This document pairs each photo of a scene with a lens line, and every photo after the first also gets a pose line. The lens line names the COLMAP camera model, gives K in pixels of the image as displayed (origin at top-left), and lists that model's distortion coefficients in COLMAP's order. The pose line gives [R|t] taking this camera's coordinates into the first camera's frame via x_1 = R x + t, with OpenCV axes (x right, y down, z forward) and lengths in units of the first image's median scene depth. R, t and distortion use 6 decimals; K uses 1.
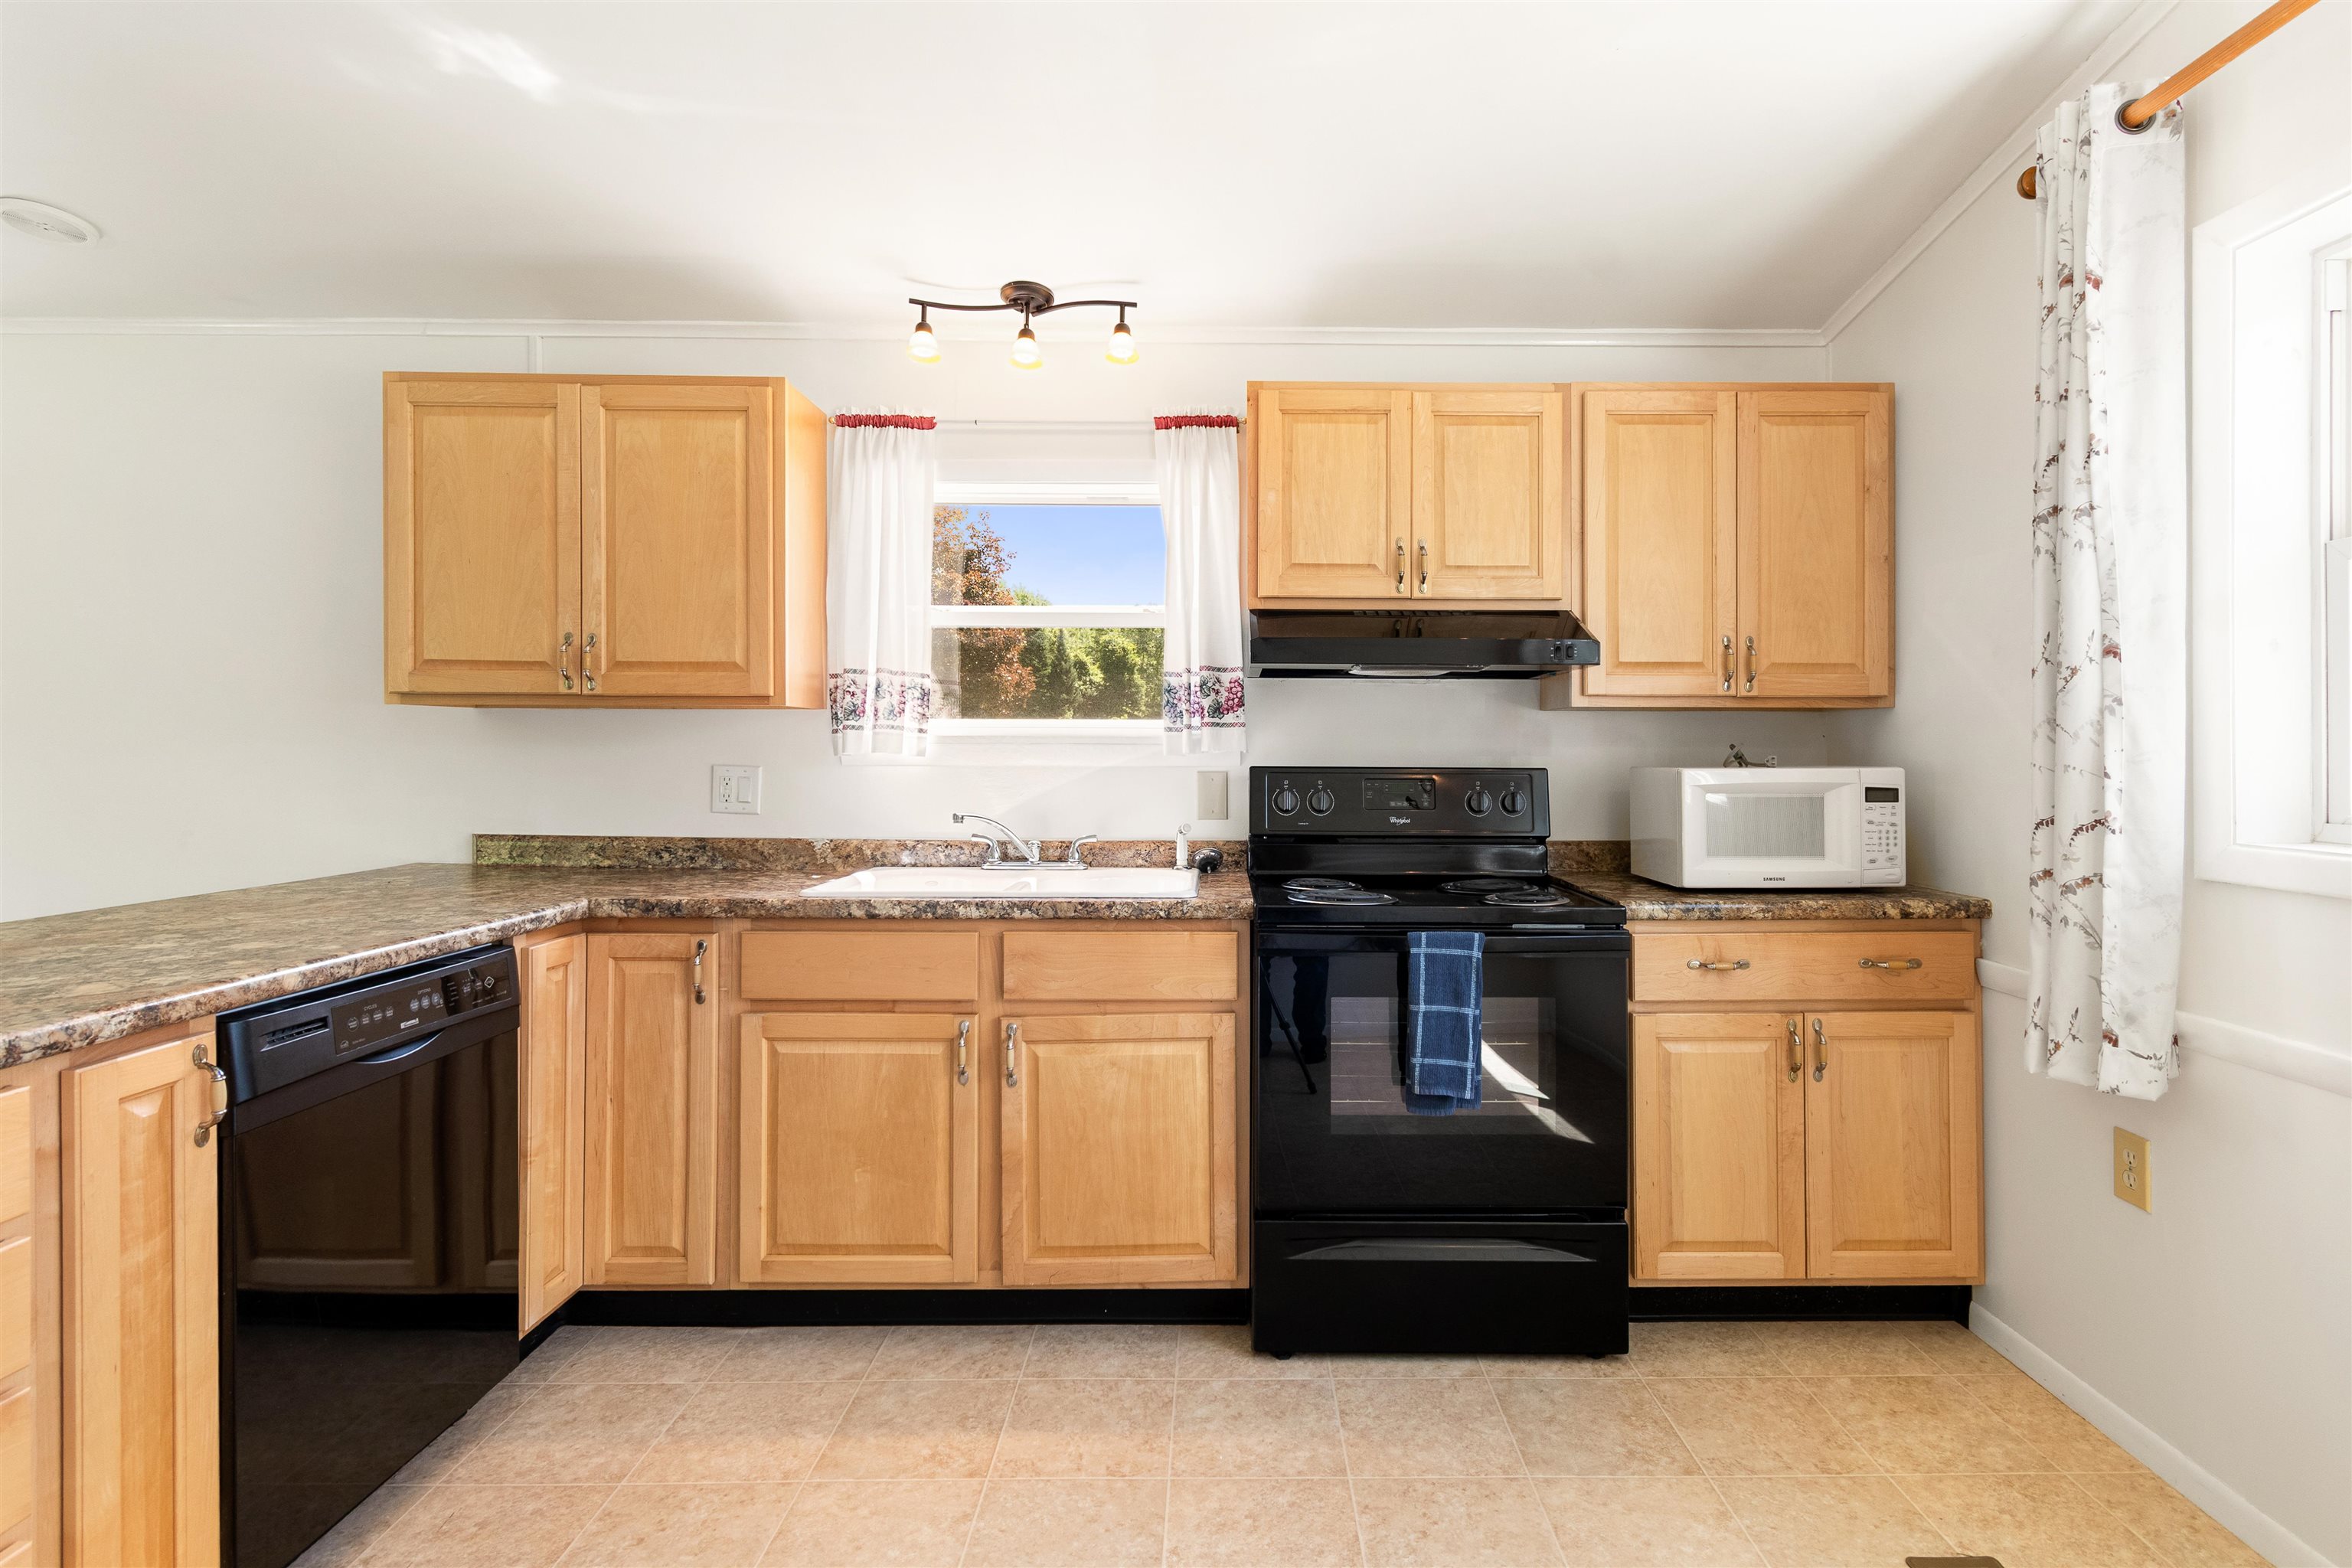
lens RADIAL K [[1138.8, 0, 1230.8], [0, 1138.8, 752.9], [0, 0, 1]] dist [0.000701, 0.000723]
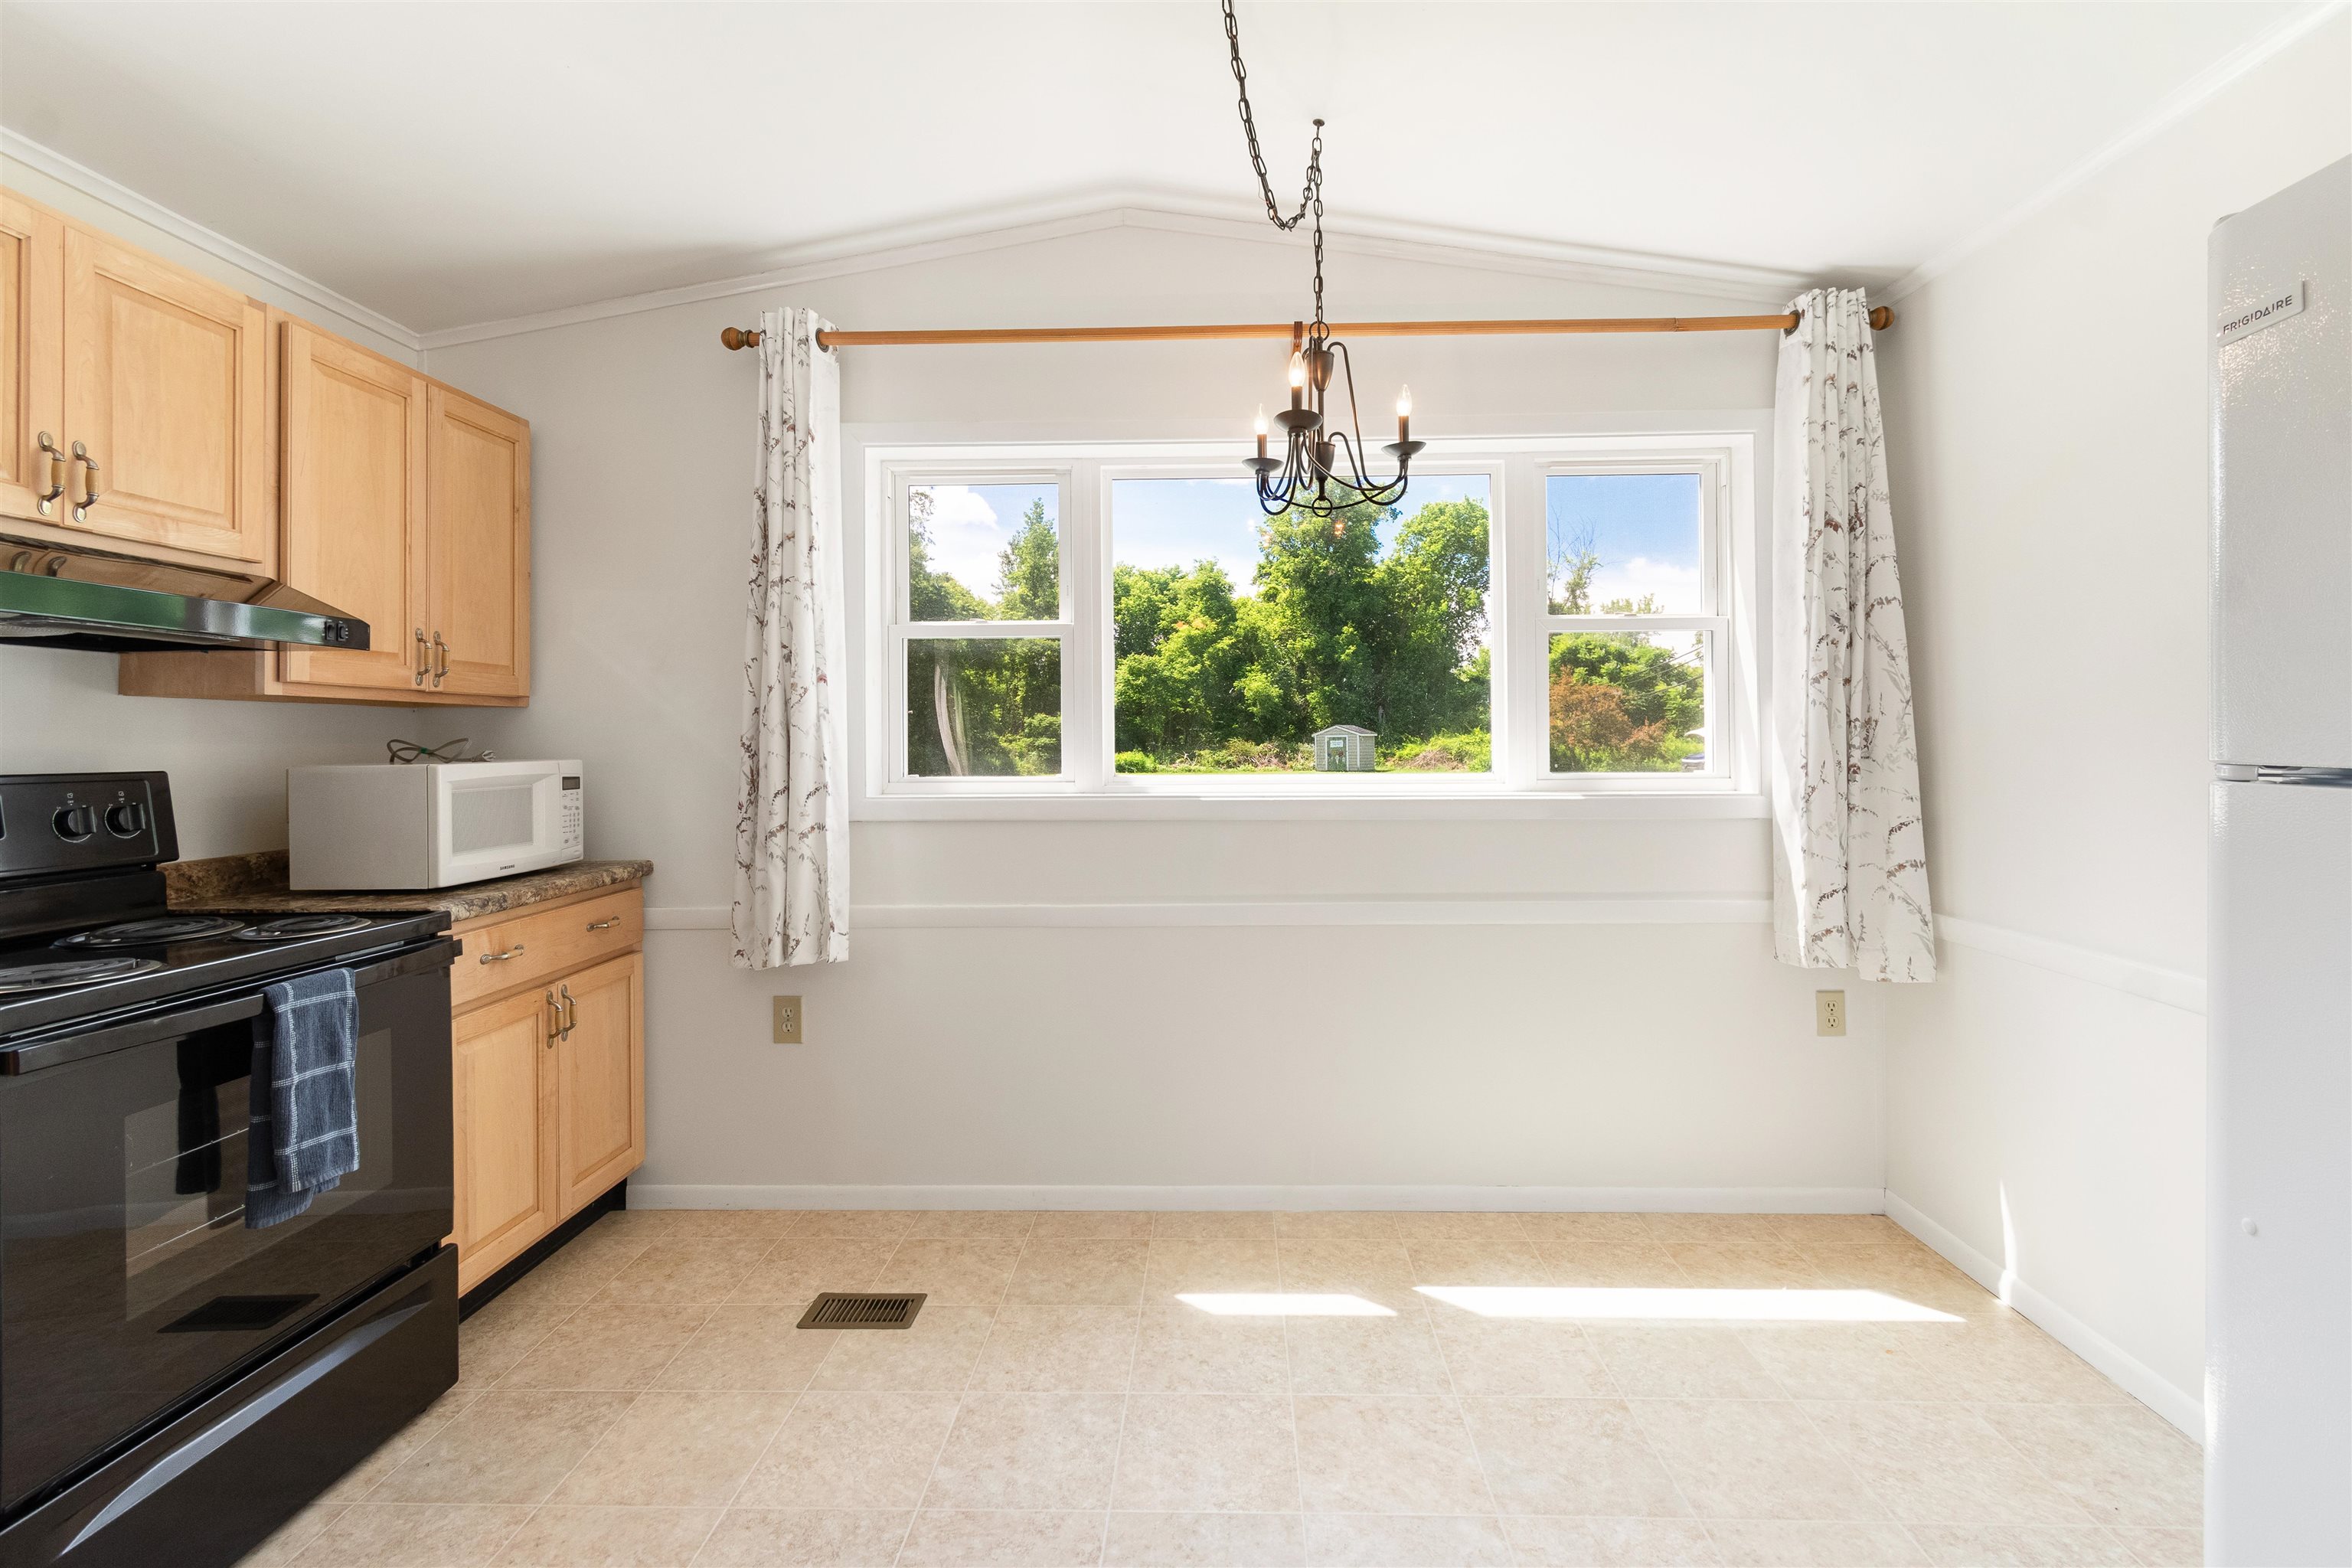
lens RADIAL K [[1050.9, 0, 1204.3], [0, 1050.9, 728.2], [0, 0, 1]] dist [-0.001393, -0.000264]
pose [[0.039179, 0.009334, 0.999189, -0.493345], [0.009672, 0.999906, -0.009720, -0.002239], [-0.999185, 0.010045, 0.039085, 0.330177]]
